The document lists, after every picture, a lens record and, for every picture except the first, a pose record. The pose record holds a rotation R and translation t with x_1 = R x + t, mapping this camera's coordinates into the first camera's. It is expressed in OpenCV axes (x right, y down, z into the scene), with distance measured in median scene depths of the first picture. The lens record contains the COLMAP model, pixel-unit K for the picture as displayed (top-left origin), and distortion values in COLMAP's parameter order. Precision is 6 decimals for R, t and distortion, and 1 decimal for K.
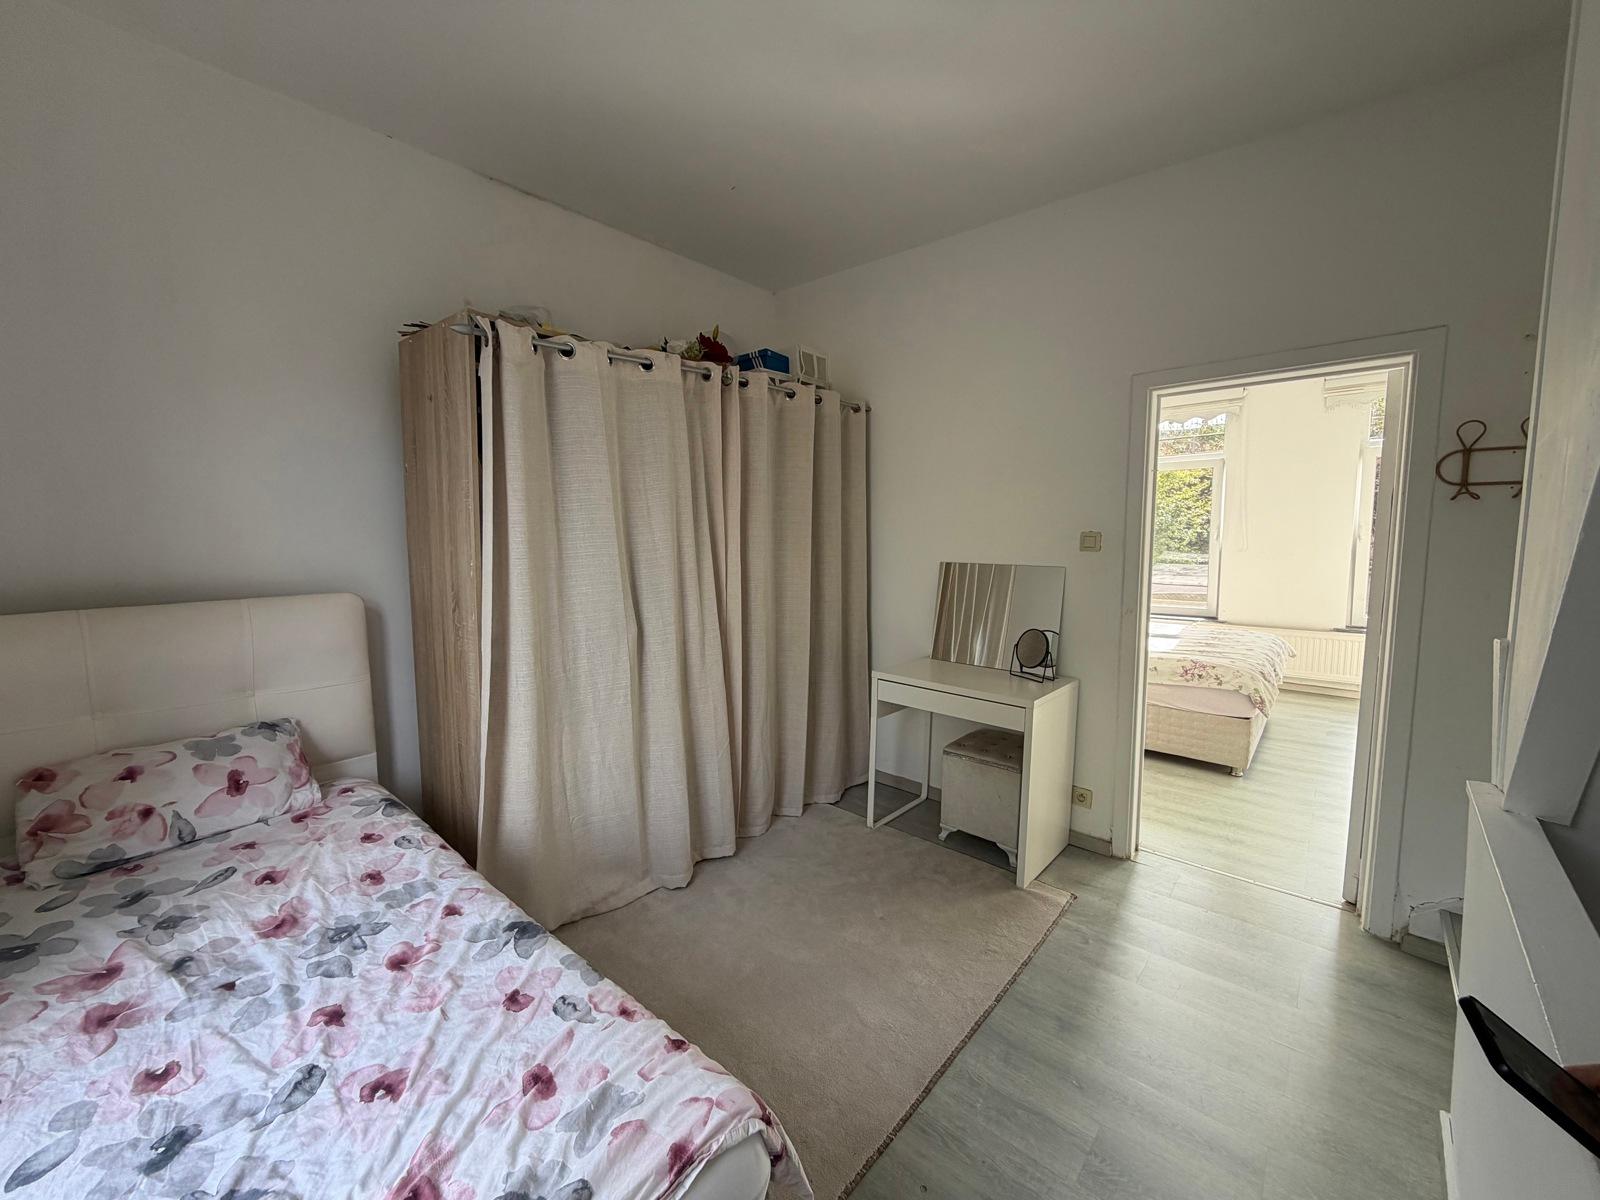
lens RADIAL K [[645.4, 0, 802.9], [0, 645.4, 597.8], [0, 0, 1]] dist [-0.000542, -0.000235]
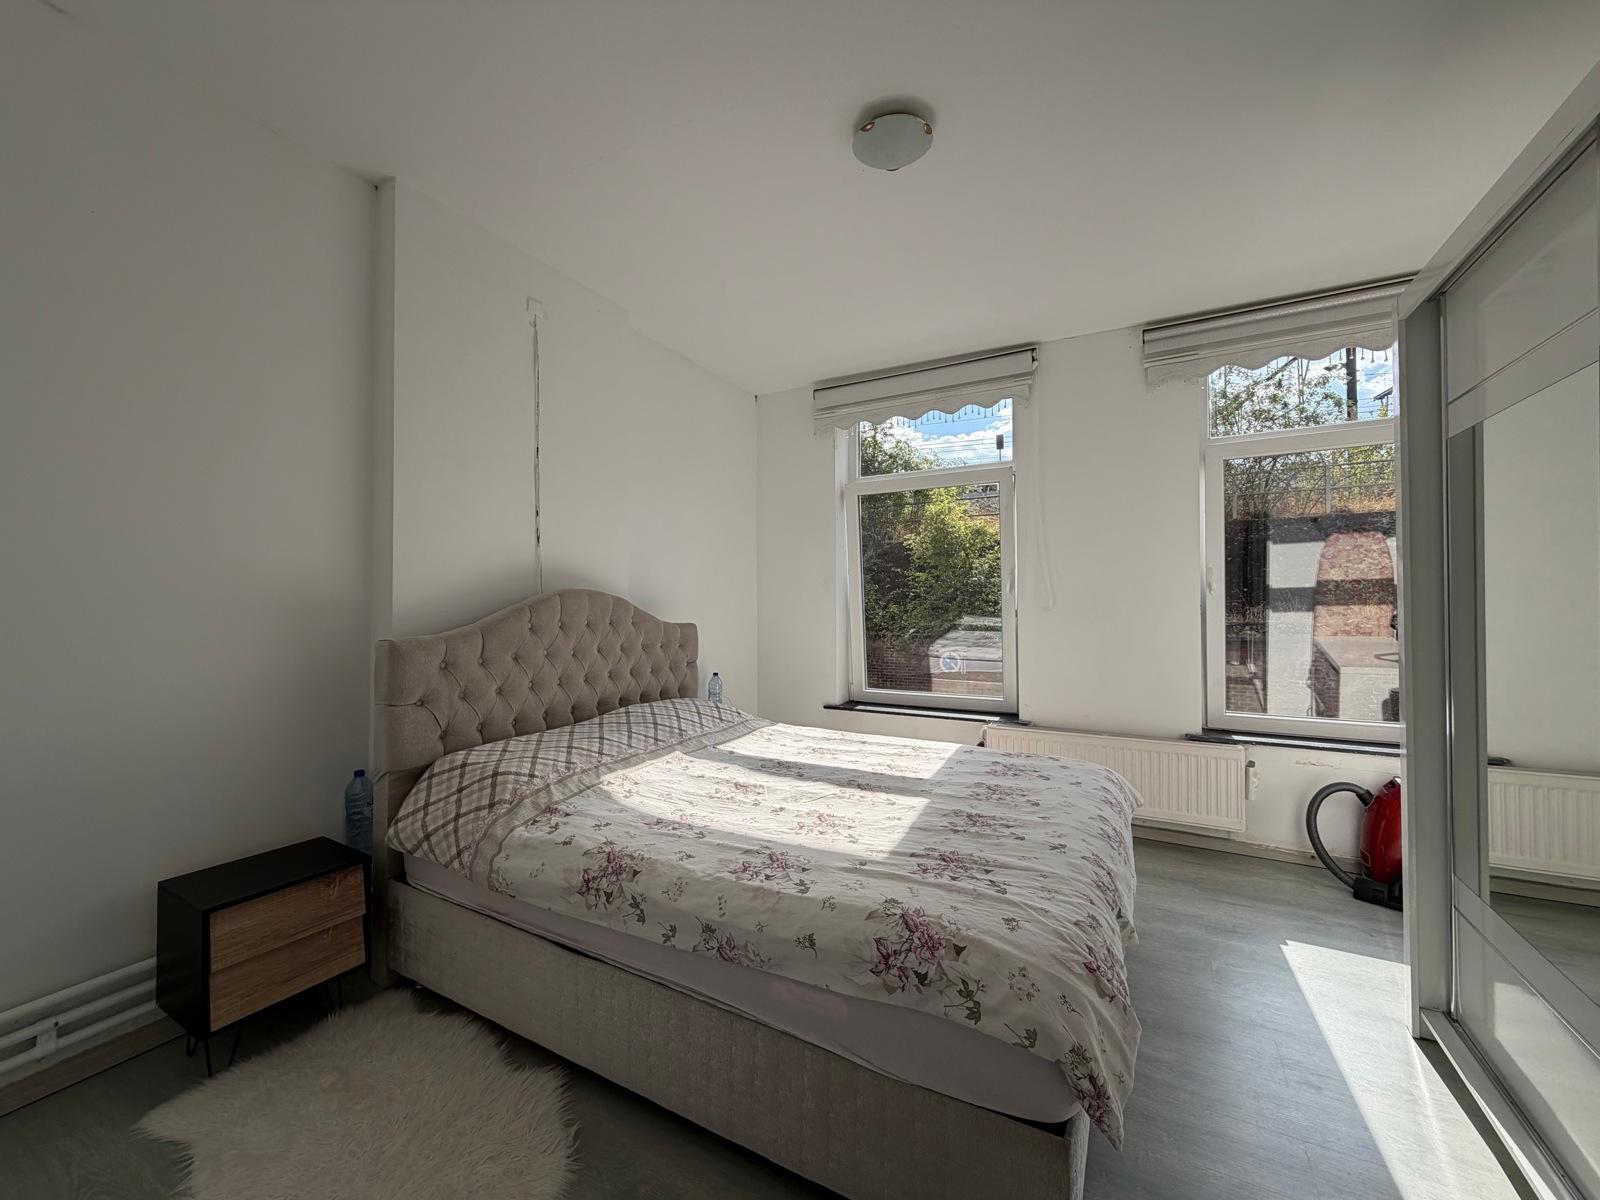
lens RADIAL K [[645.4, 0, 796.2], [0, 645.4, 599.8], [0, 0, 1]] dist [-0.000542, -0.000235]
pose [[0.978749, 0.002508, 0.205047, 0.370885], [0.018465, 0.994785, -0.100307, -0.028494], [-0.204229, 0.101961, 0.973599, 0.515952]]
